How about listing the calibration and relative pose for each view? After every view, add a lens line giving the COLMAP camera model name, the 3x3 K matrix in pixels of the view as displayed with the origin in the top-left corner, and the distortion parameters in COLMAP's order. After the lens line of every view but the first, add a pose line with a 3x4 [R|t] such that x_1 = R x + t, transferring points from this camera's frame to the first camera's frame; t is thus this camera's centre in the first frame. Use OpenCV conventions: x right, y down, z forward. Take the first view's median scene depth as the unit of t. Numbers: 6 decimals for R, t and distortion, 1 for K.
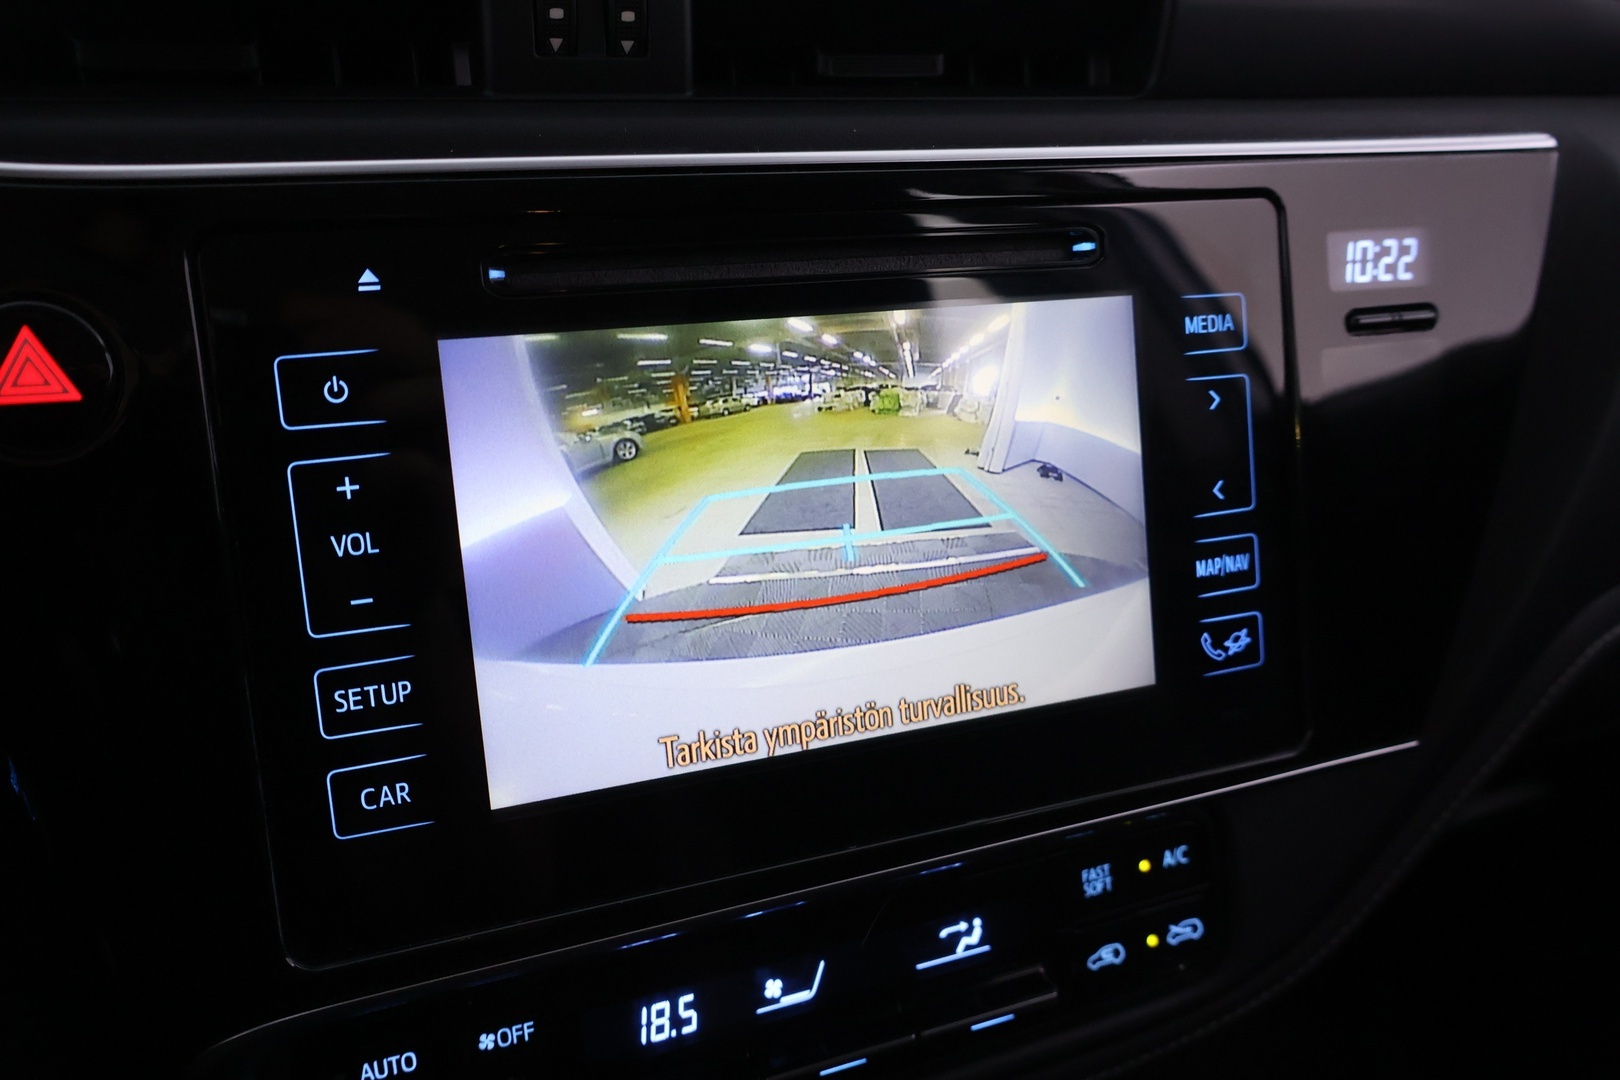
lens RADIAL K [[1357.9, 0, 810.0], [0, 1357.9, 536.8], [0, 0, 1]] dist [-0.002020, -0.003974]
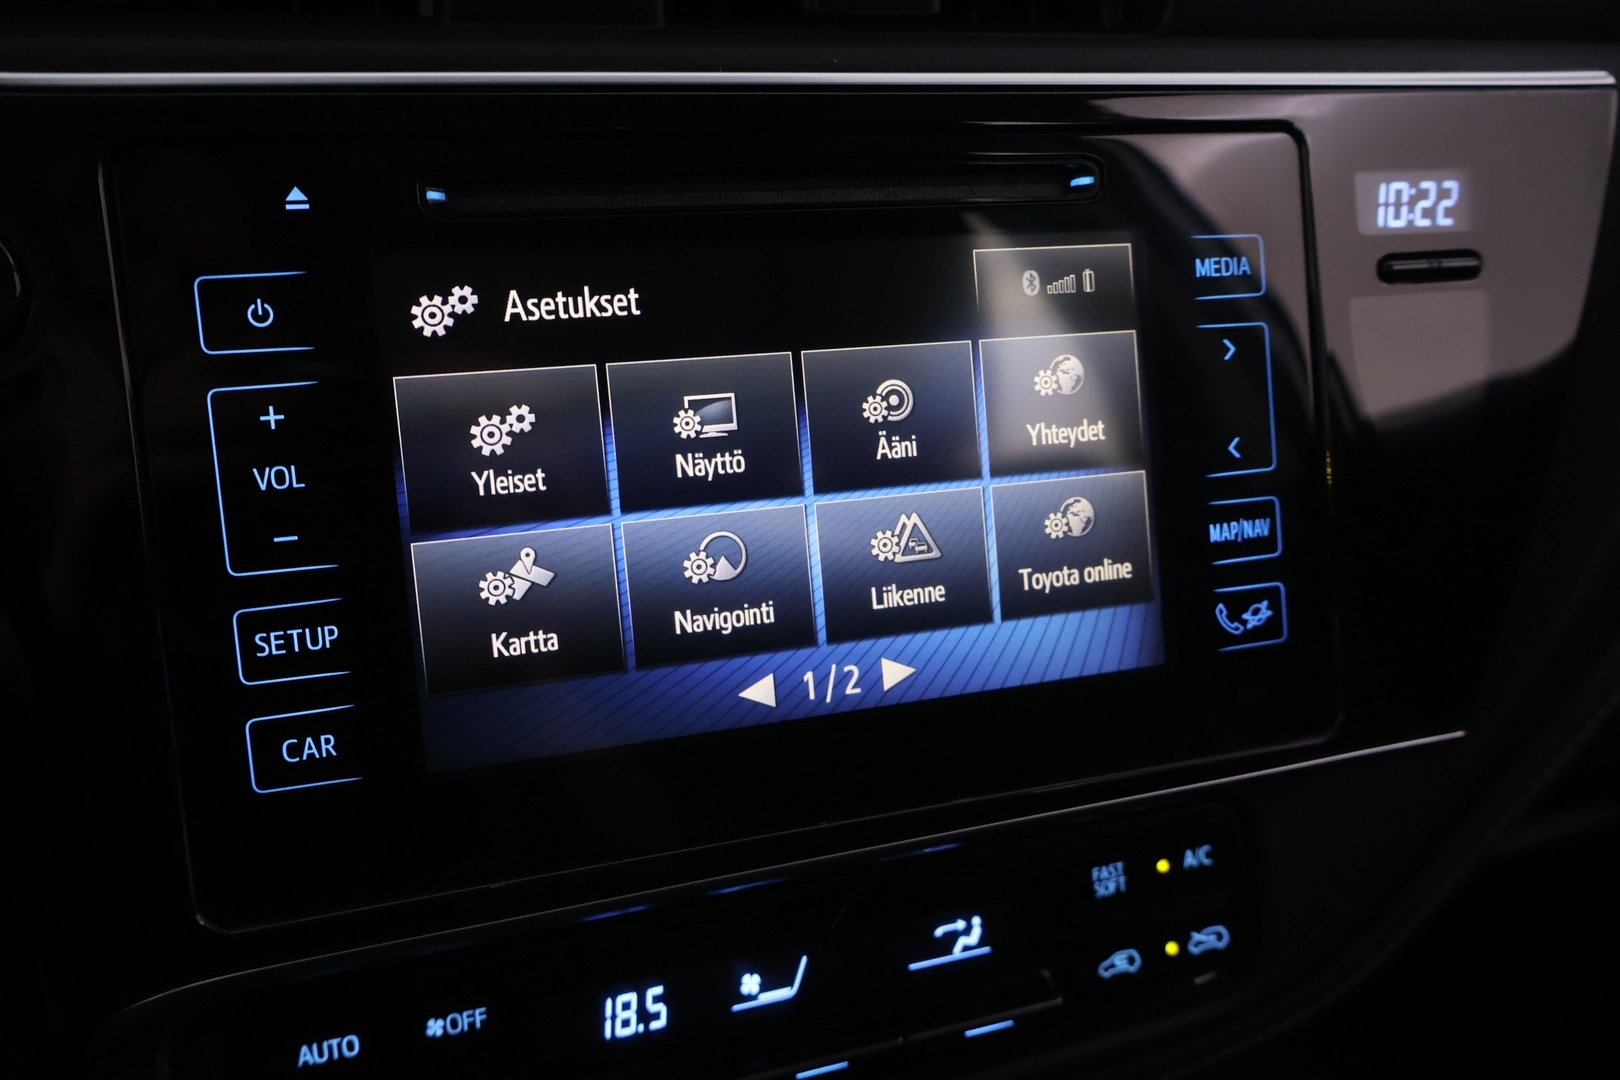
lens RADIAL K [[1357.9, 0, 805.4], [0, 1357.9, 544.7], [0, 0, 1]] dist [-0.002020, -0.003974]
pose [[0.997980, 0.005080, -0.063333, 0.069830], [-0.006991, 0.999526, -0.029988, 0.060910], [0.063150, 0.030370, 0.997542, 0.066775]]
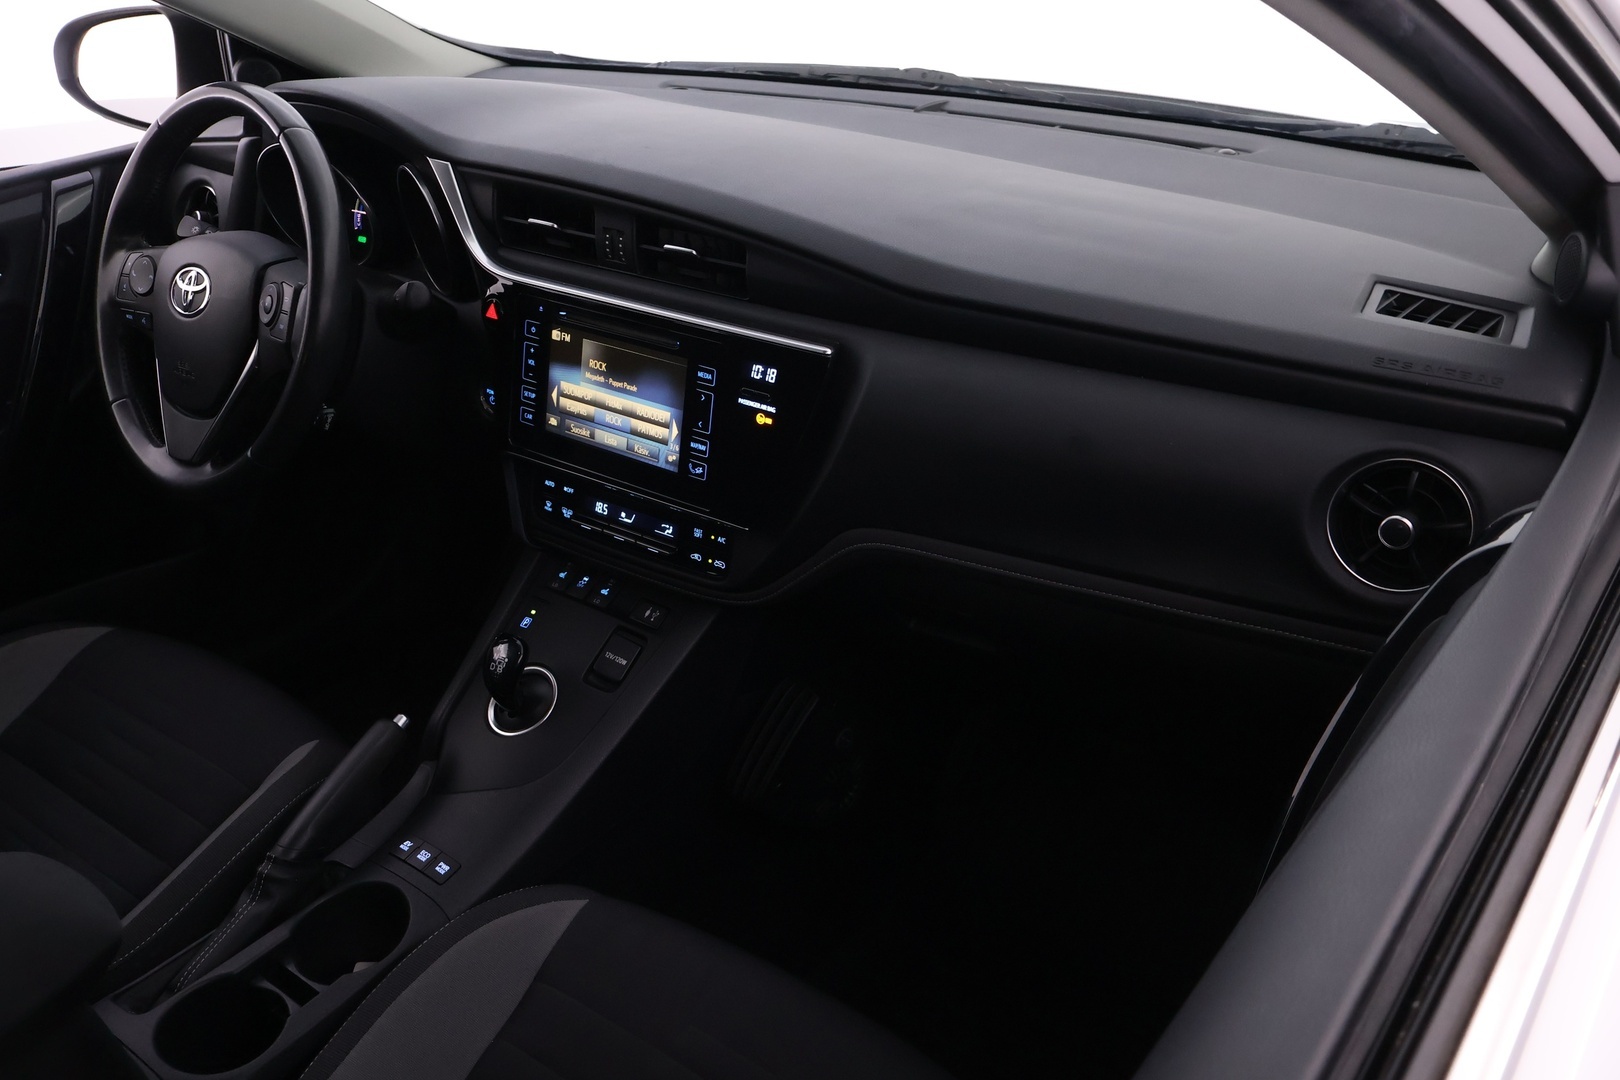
lens RADIAL K [[1357.9, 0, 809.7], [0, 1357.9, 538.4], [0, 0, 1]] dist [-0.002020, -0.003974]
pose [[0.512701, 0.394963, -0.762327, 3.097381], [-0.246555, 0.918237, 0.309921, -0.878000], [0.822404, 0.029059, 0.568161, -0.665239]]
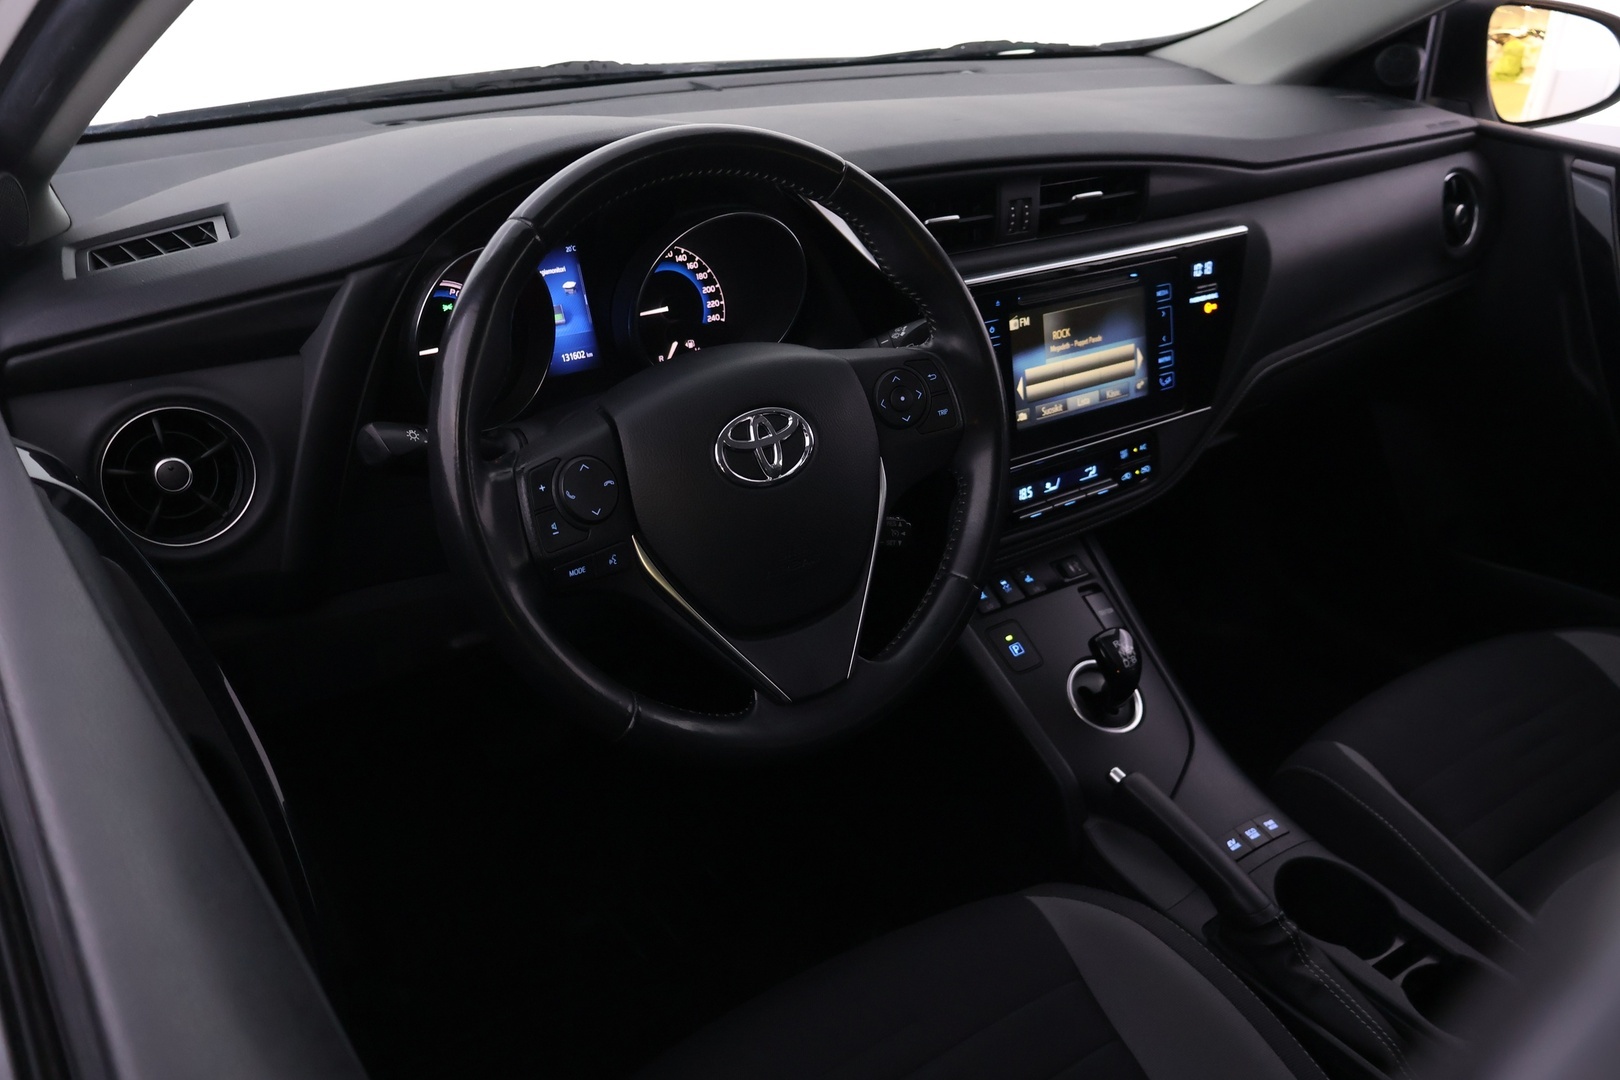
lens RADIAL K [[1357.9, 0, 810.6], [0, 1357.9, 532.8], [0, 0, 1]] dist [-0.002020, -0.003974]
pose [[0.973626, -0.076742, 0.214854, -1.445281], [0.043862, 0.987125, 0.153819, -0.122214], [-0.223893, -0.140339, 0.964457, -2.372583]]
